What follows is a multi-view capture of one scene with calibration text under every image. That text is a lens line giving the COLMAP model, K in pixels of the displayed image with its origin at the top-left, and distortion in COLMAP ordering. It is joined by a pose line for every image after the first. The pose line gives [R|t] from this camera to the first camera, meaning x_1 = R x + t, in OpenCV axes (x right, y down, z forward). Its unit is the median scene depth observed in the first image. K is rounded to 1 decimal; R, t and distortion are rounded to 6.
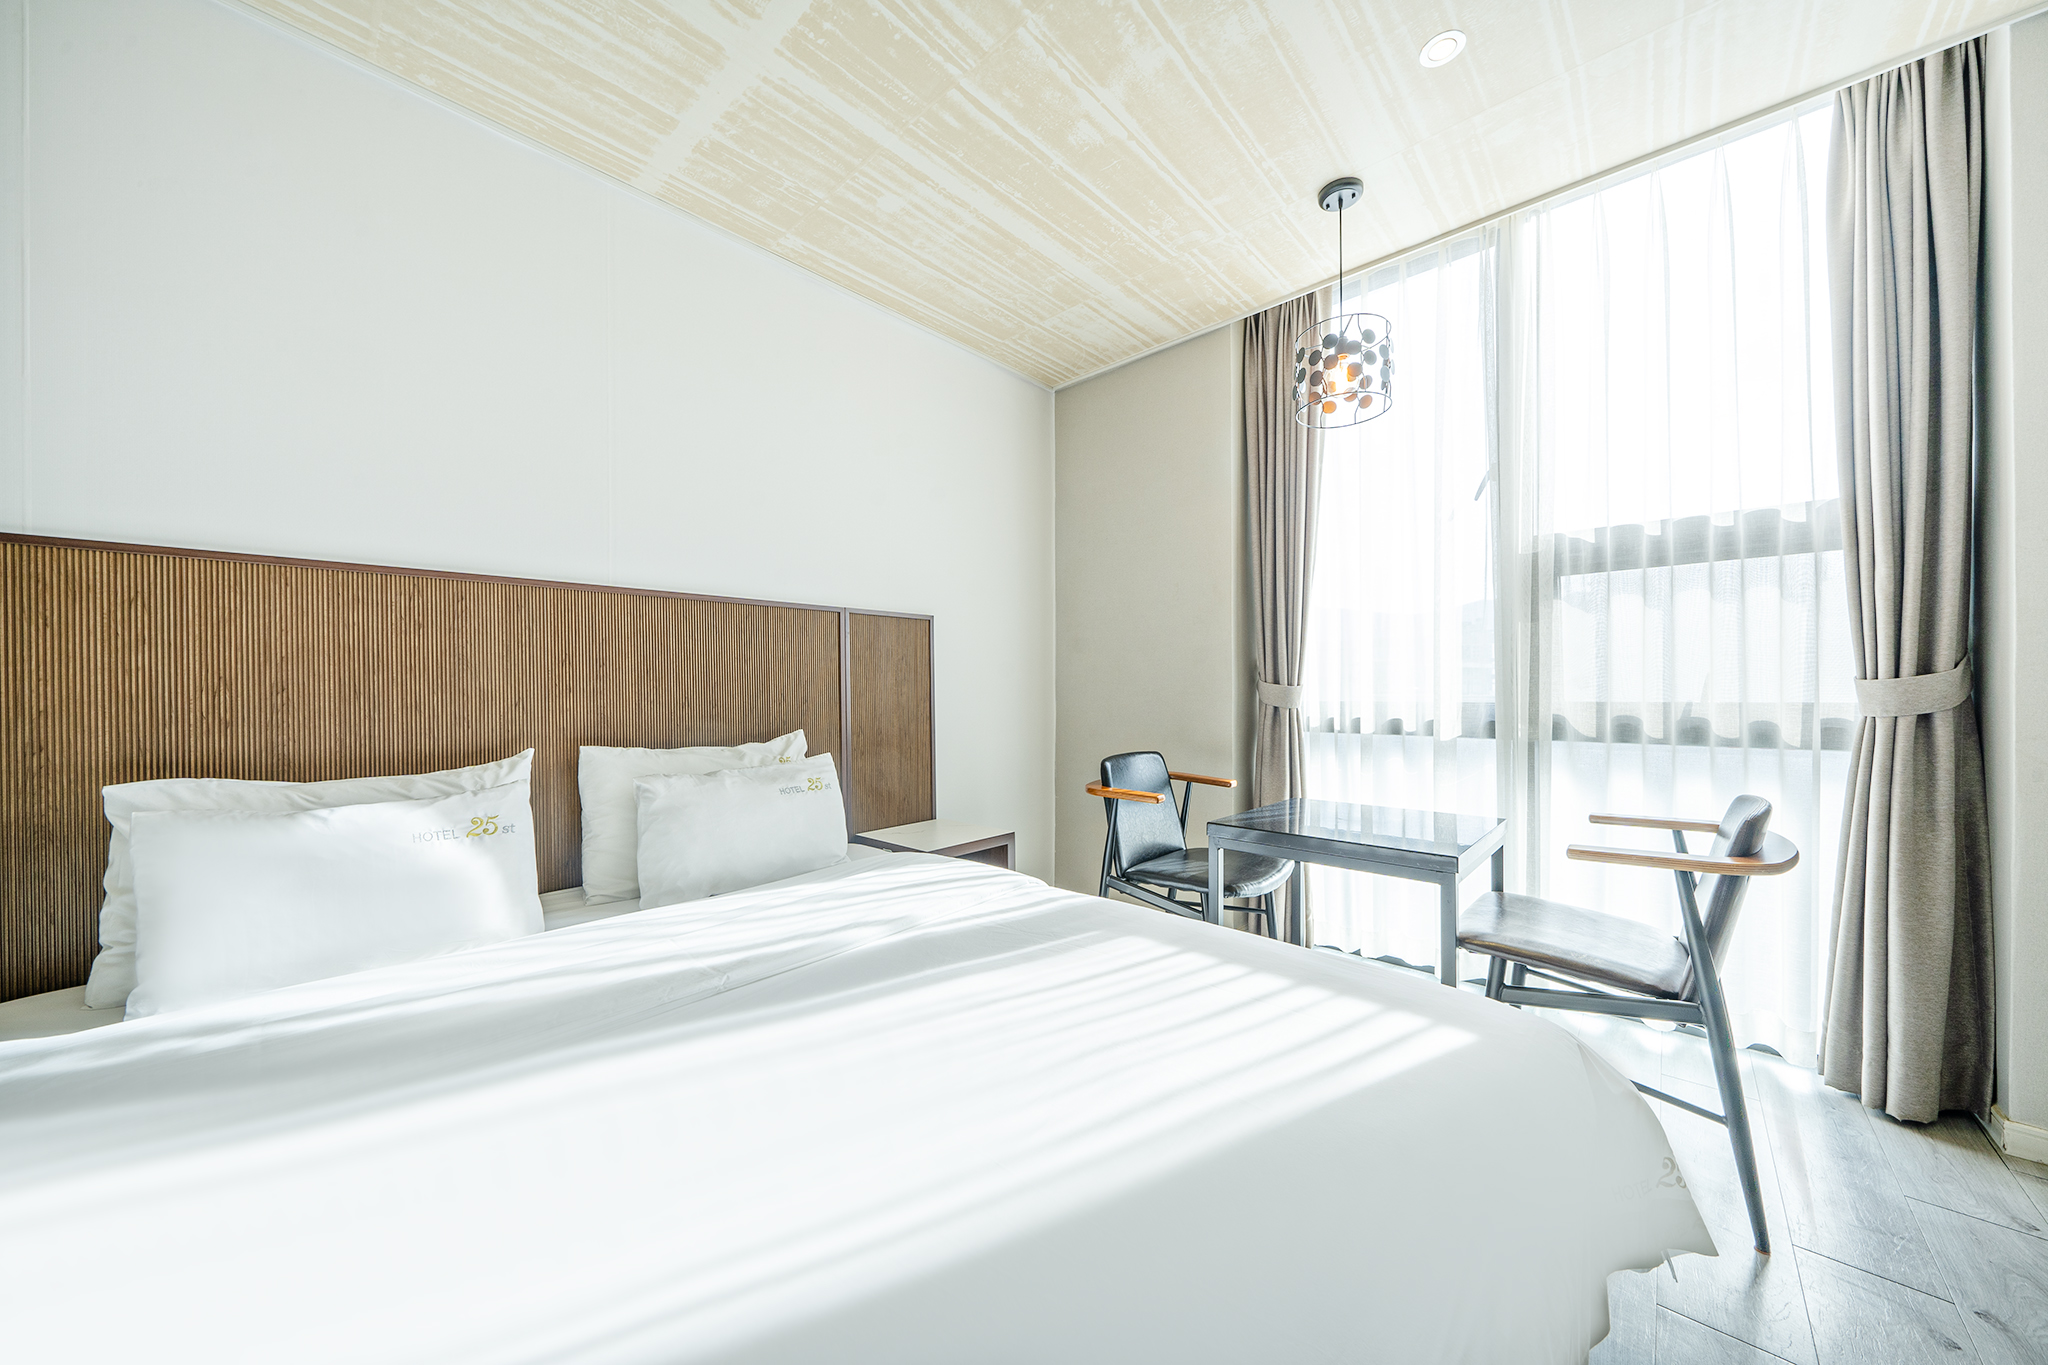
lens RADIAL K [[706.2, 0, 1024.0], [0, 706.2, 682.5], [0, 0, 1]] dist [0.006778, 0.000074]
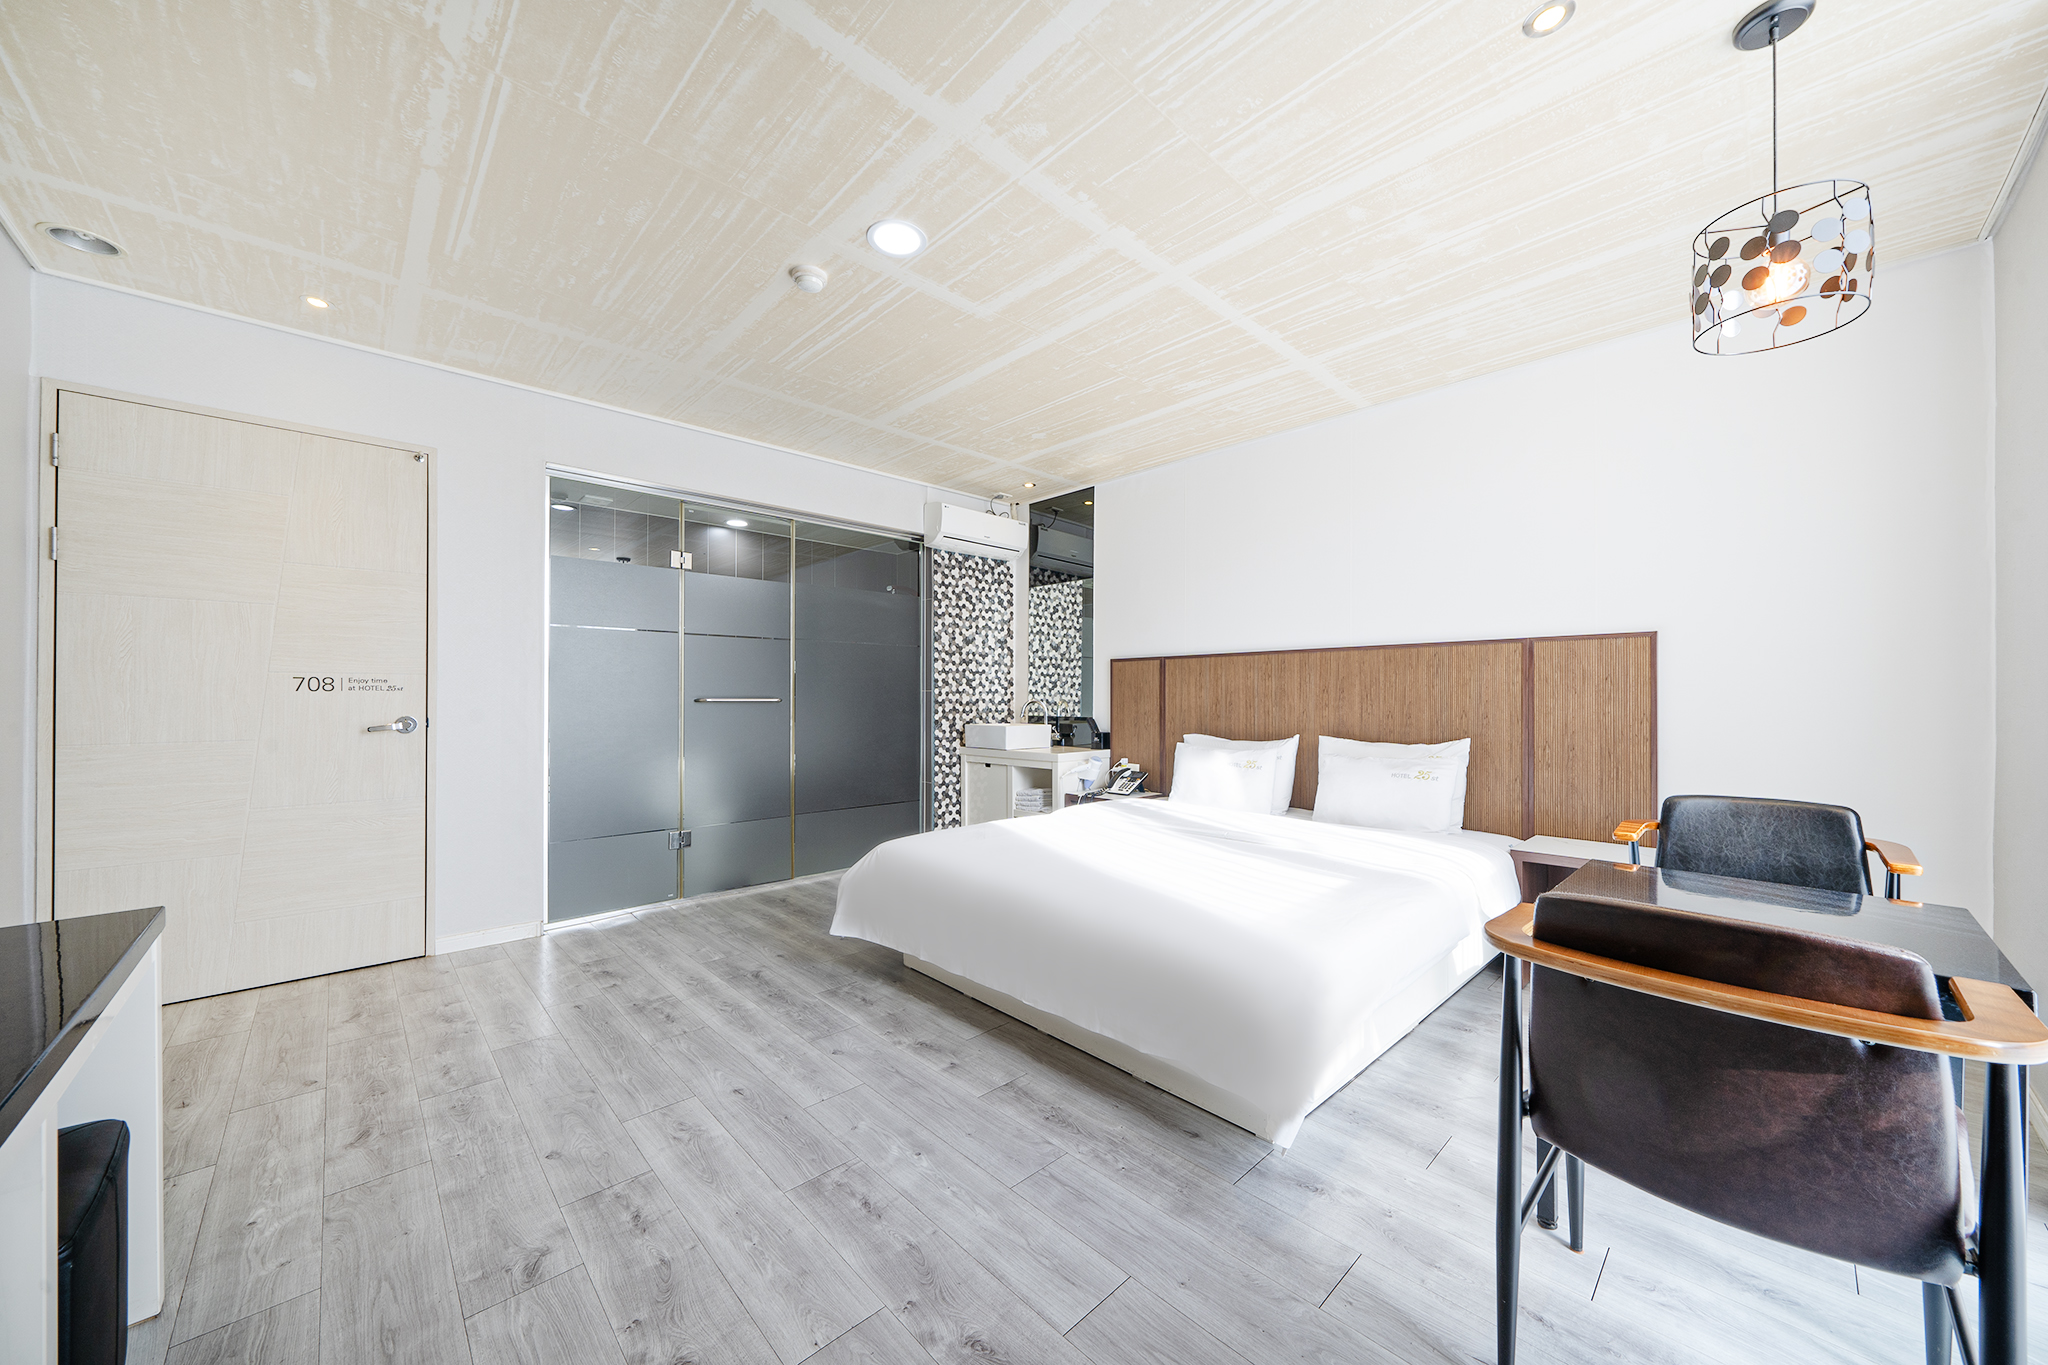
lens RADIAL K [[752.4, 0, 1024.0], [0, 752.4, 682.5], [0, 0, 1]] dist [0.000115, -0.000020]
pose [[-0.053084, -0.009257, -0.998547, 1.356872], [0.015154, 0.999834, -0.010075, -0.042647], [0.998475, -0.015666, -0.052935, 0.304681]]
